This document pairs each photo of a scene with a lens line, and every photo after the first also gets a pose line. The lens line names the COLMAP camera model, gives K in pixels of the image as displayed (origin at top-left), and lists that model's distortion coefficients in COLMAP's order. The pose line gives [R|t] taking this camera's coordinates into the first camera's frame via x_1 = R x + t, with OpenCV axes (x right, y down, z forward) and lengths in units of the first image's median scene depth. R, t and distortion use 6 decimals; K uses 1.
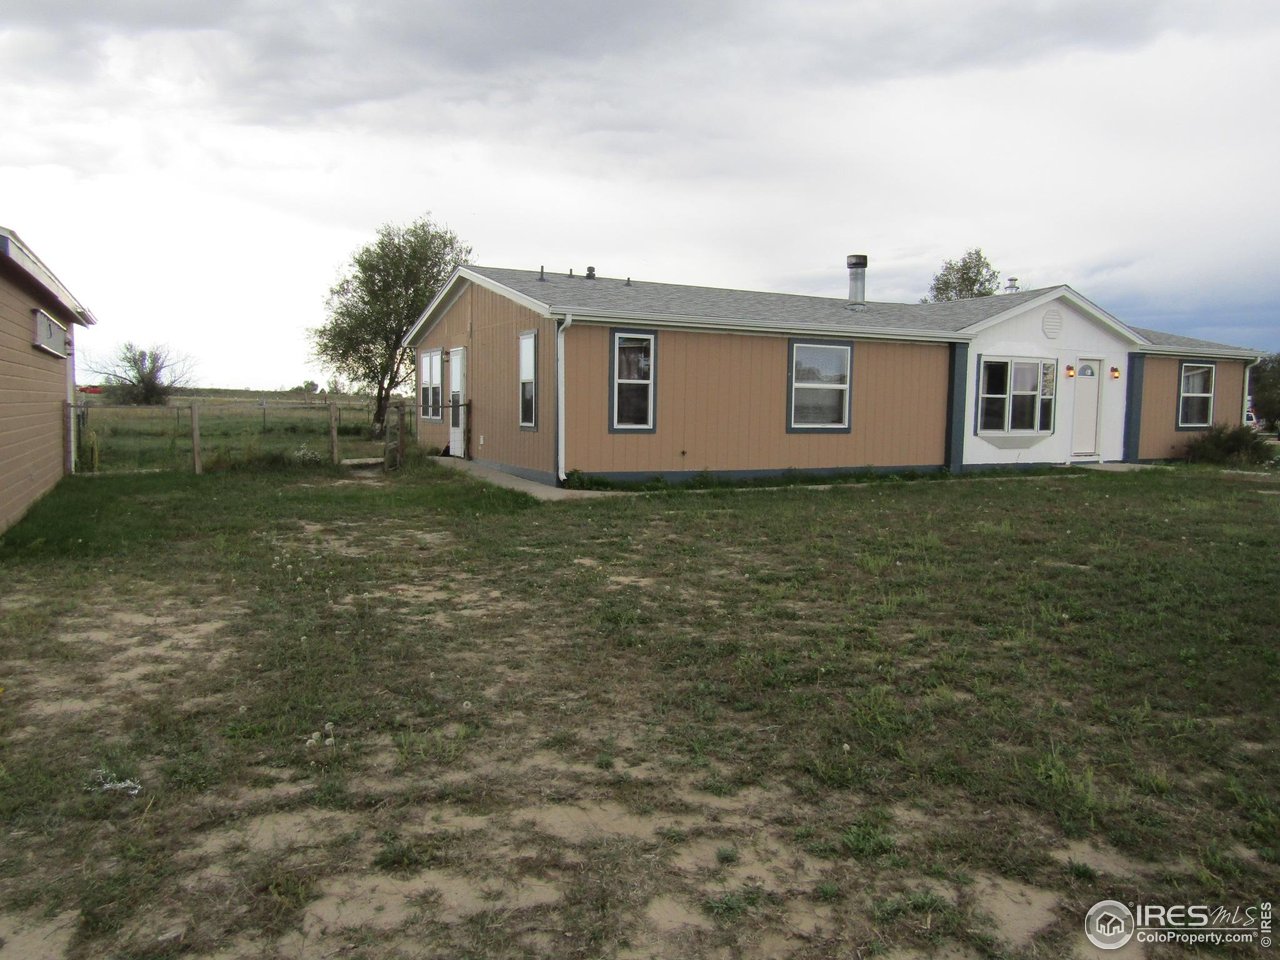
lens RADIAL K [[883.4, 0, 640.0], [0, 883.4, 478.0], [0, 0, 1]] dist [0.030341, 0.001798]
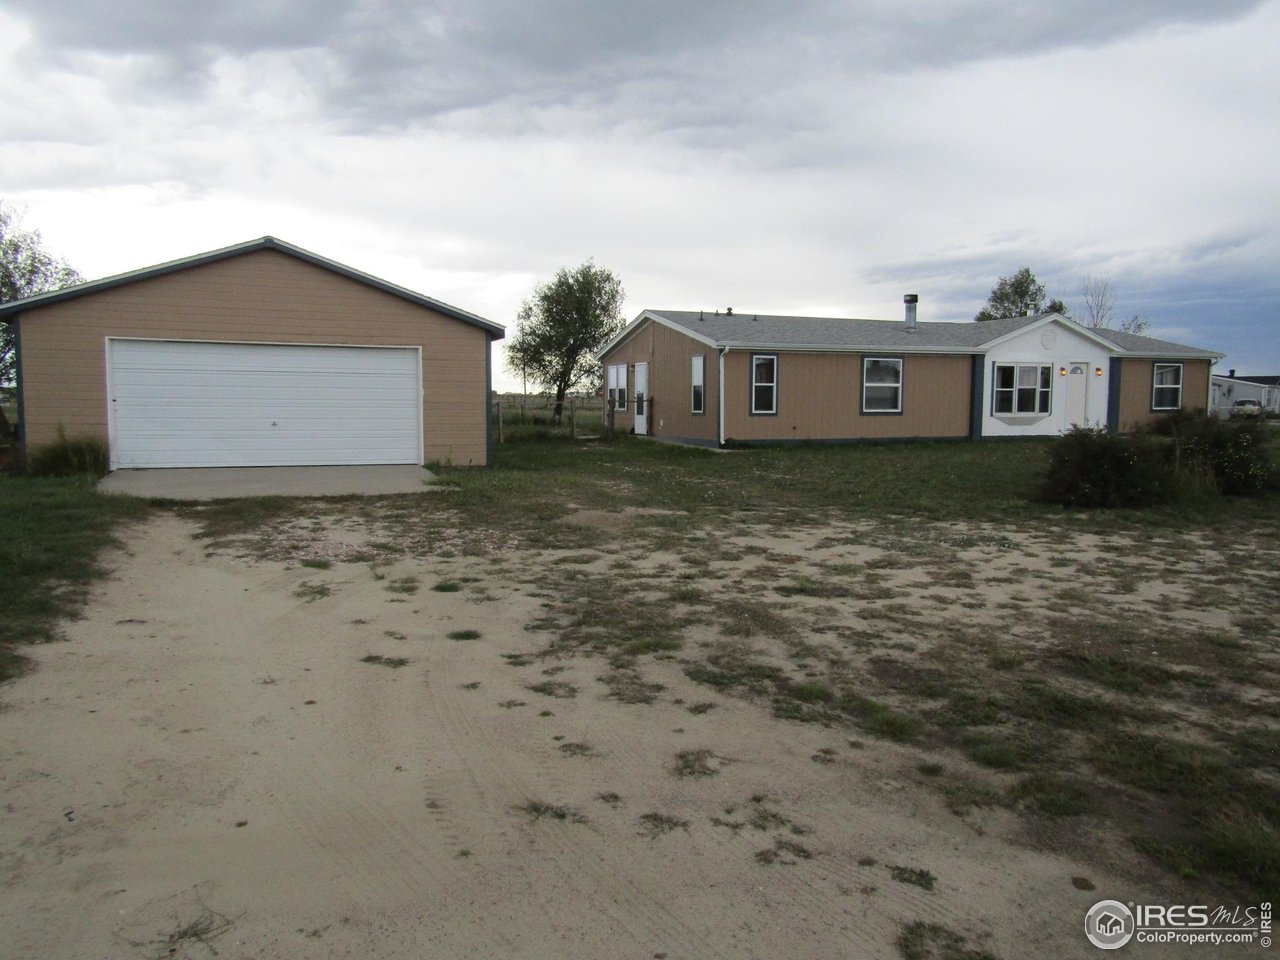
lens RADIAL K [[963.0, 0, 628.4], [0, 963.0, 477.7], [0, 0, 1]] dist [0.036578, -0.009940]
pose [[0.996249, -0.005009, -0.086393, -0.083834], [0.004872, 0.999987, -0.001789, 0.052537], [0.086401, 0.001361, 0.996260, -0.639033]]
